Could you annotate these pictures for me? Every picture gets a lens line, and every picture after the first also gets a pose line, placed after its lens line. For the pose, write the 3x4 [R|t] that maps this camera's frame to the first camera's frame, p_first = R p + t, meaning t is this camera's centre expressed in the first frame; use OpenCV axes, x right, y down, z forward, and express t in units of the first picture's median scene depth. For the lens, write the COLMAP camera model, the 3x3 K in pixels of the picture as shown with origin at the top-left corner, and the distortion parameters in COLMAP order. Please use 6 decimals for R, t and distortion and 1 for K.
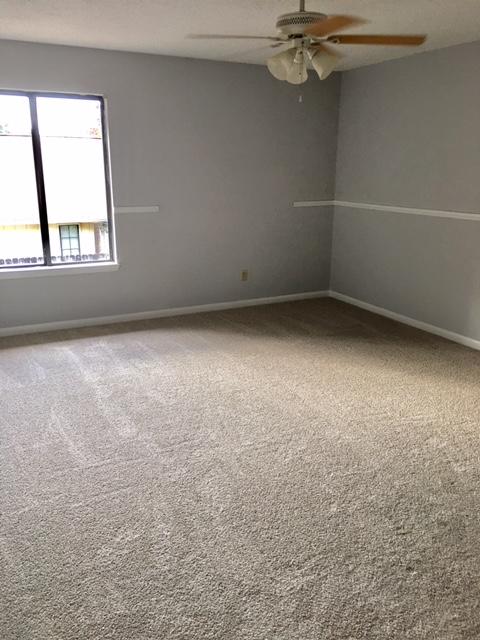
lens RADIAL K [[546.4, 0, 213.2], [0, 546.4, 319.6], [0, 0, 1]] dist [0.075351, -0.115119]
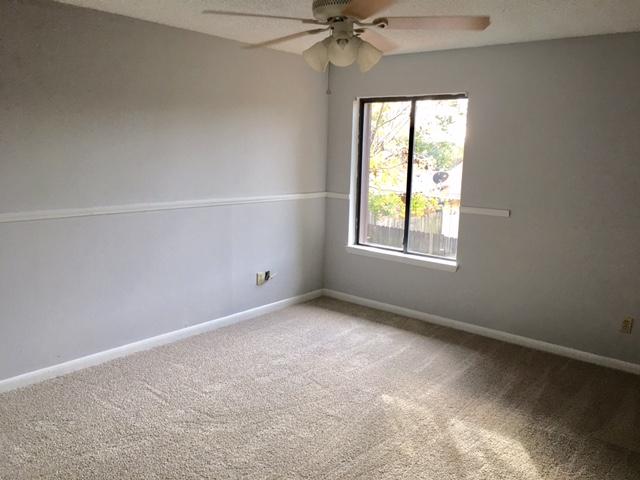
lens RADIAL K [[546.4, 0, 320.7], [0, 546.4, 239.6], [0, 0, 1]] dist [0.075351, -0.115119]
pose [[0.398289, 0.161195, -0.902985, 0.588785], [-0.270307, 0.961348, 0.052386, -0.135223], [0.876528, 0.223218, 0.426466, 0.403162]]
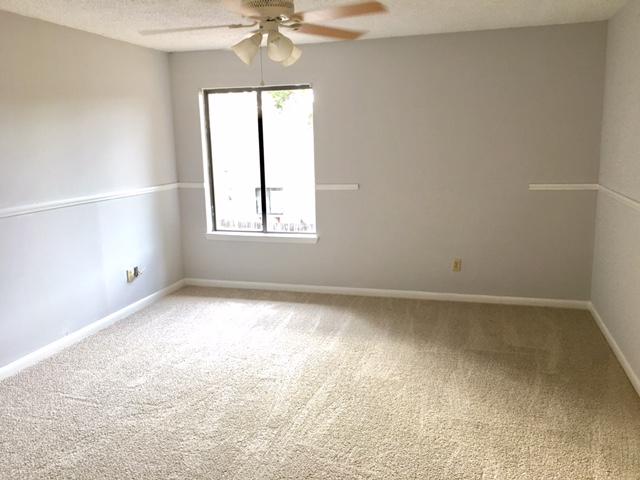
lens RADIAL K [[546.4, 0, 316.6], [0, 546.4, 237.9], [0, 0, 1]] dist [0.075351, -0.115119]
pose [[0.730961, 0.101237, -0.674868, 0.551673], [-0.157913, 0.987186, -0.022951, -0.078921], [0.663897, 0.123347, 0.737581, 0.232972]]
